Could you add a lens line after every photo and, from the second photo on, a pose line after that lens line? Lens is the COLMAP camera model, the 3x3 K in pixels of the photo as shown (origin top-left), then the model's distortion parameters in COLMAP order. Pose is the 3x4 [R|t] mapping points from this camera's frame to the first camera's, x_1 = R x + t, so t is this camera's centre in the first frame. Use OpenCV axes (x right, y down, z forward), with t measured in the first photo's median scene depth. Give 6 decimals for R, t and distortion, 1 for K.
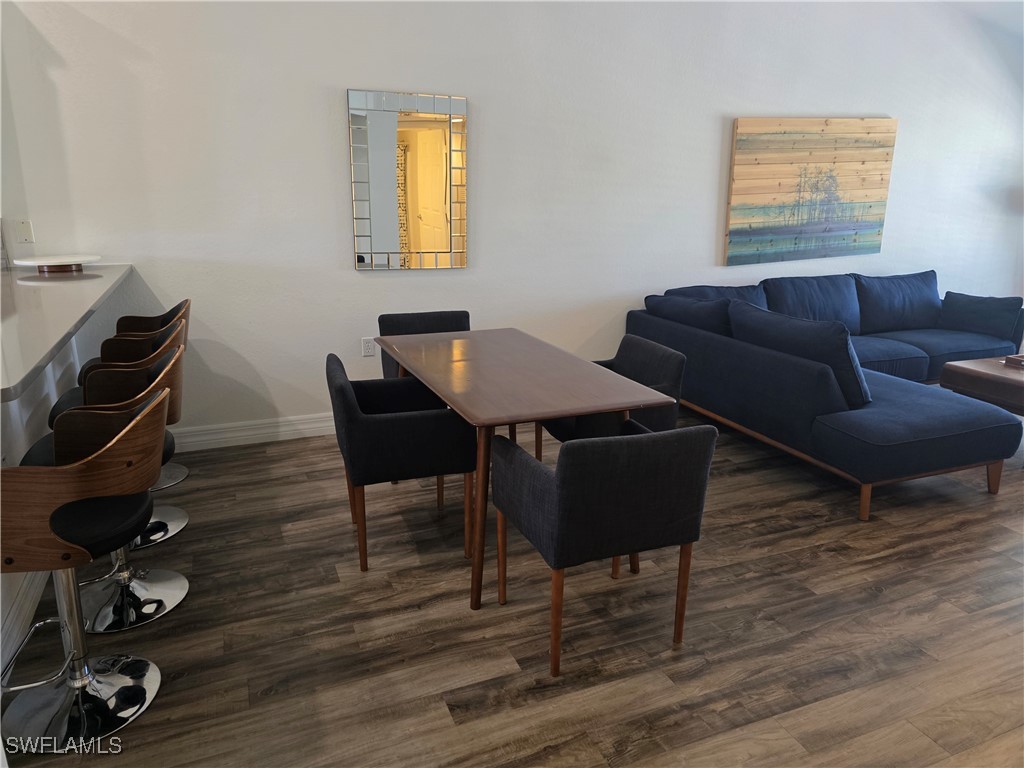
lens RADIAL K [[686.2, 0, 512.0], [0, 686.2, 384.0], [0, 0, 1]] dist [-0.001825, -0.001641]
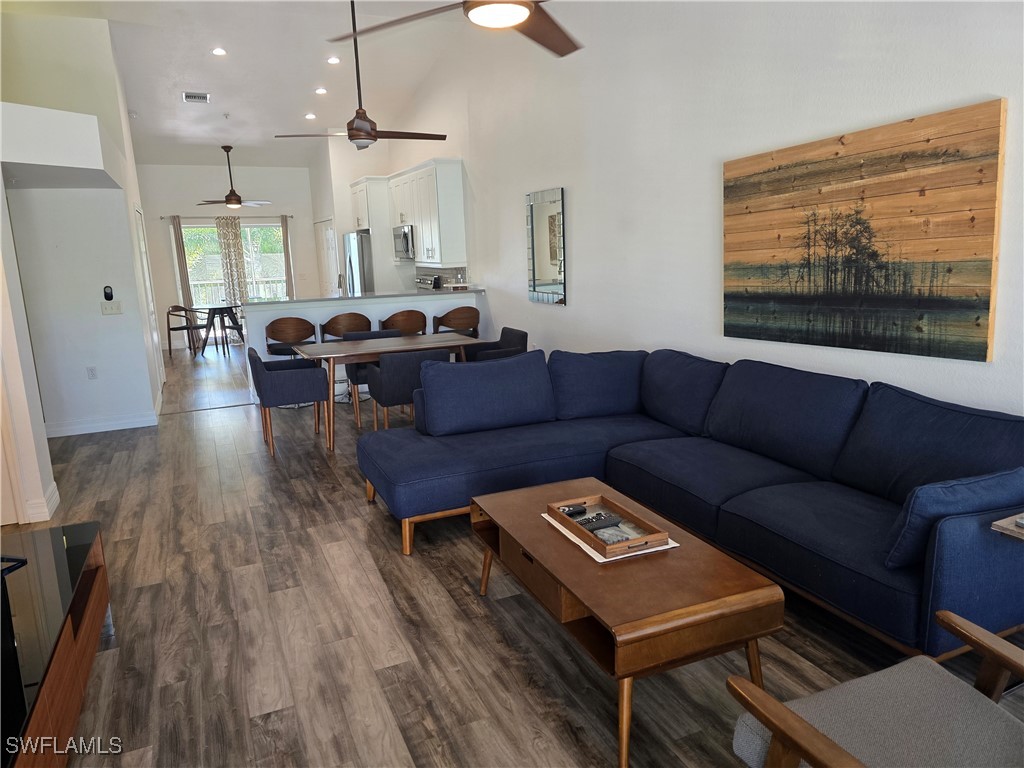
lens RADIAL K [[740.5, 0, 512.0], [0, 740.5, 384.0], [0, 0, 1]] dist [0.072653, -0.002327]
pose [[0.022954, 0.188639, -0.981778, 1.195302], [-0.227629, 0.957229, 0.178600, -0.217320], [0.973477, 0.219382, 0.064912, 0.699931]]
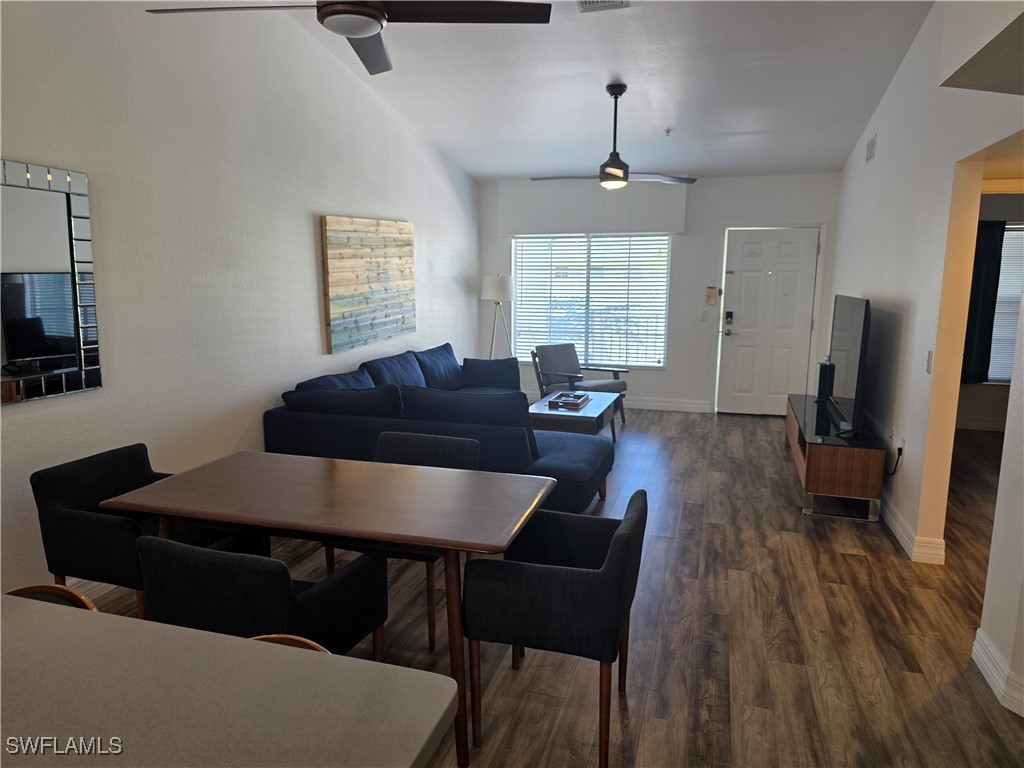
lens RADIAL K [[673.6, 0, 512.0], [0, 673.6, 384.0], [0, 0, 1]] dist [0.059107, -0.050582]
pose [[0.630734, -0.121602, 0.766412, -0.298337], [0.201414, 0.979451, -0.010354, -0.062435], [-0.749405, 0.160896, 0.642266, 0.149699]]
